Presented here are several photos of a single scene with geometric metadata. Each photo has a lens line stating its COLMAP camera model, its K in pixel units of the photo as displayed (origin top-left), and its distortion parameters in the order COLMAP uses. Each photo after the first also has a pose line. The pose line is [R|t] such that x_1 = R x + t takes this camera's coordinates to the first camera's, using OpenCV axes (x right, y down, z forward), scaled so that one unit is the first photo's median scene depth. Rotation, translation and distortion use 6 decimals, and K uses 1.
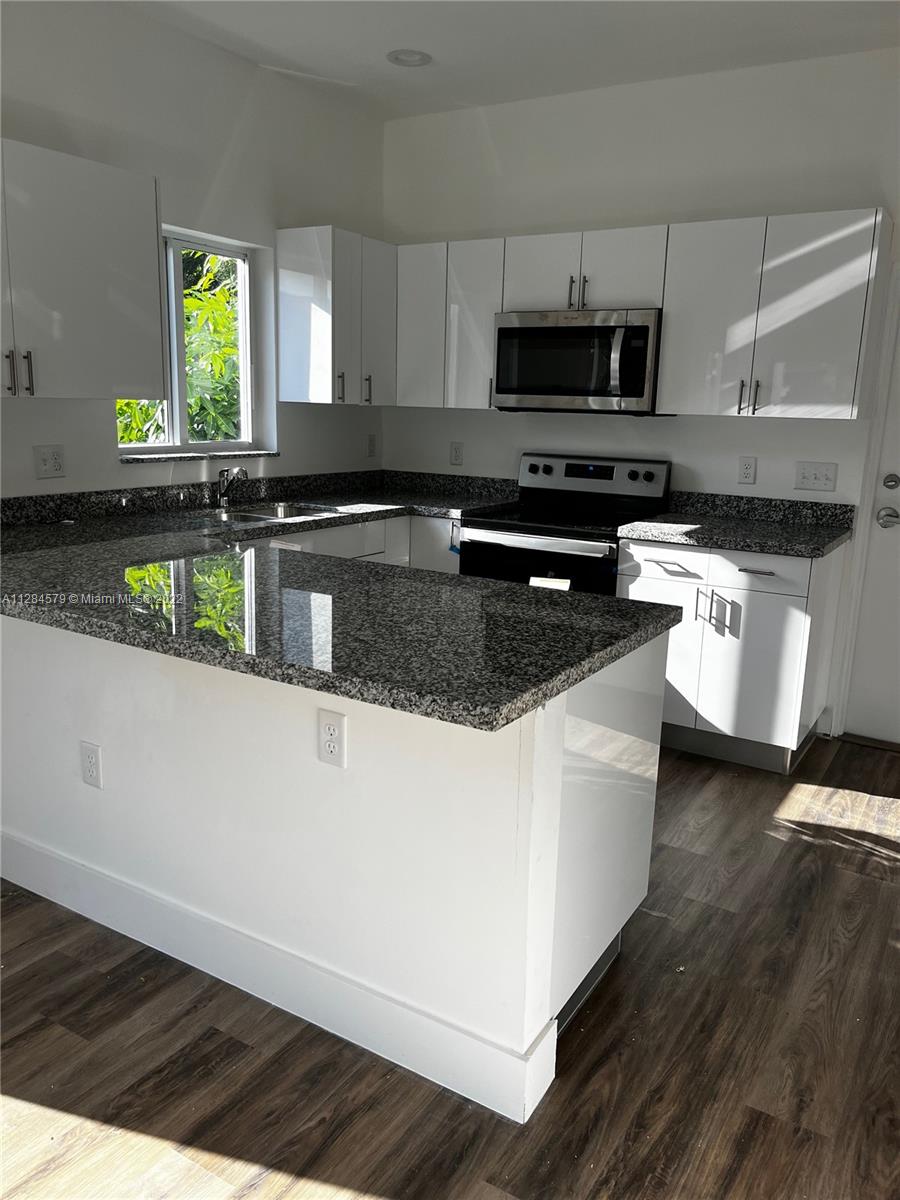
lens RADIAL K [[920.0, 0, 450.0], [0, 920.0, 600.0], [0, 0, 1]] dist [0.064188, -0.000349]
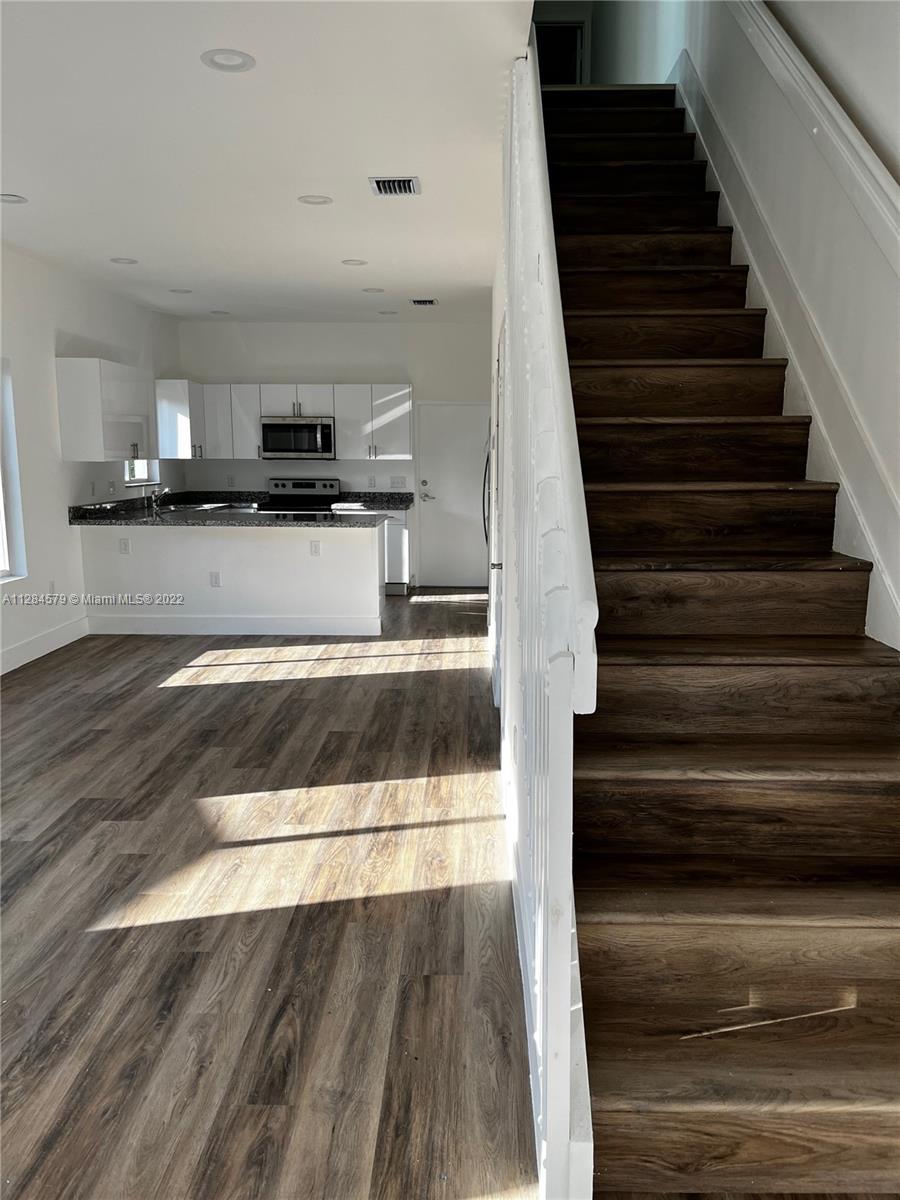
lens RADIAL K [[905.2, 0, 450.0], [0, 905.2, 600.0], [0, 0, 1]] dist [0.000116, -0.000107]
pose [[0.862655, -0.104563, 0.494866, -0.698601], [0.126457, 0.991913, -0.010855, 0.217670], [-0.489729, 0.071943, 0.868901, -1.126494]]
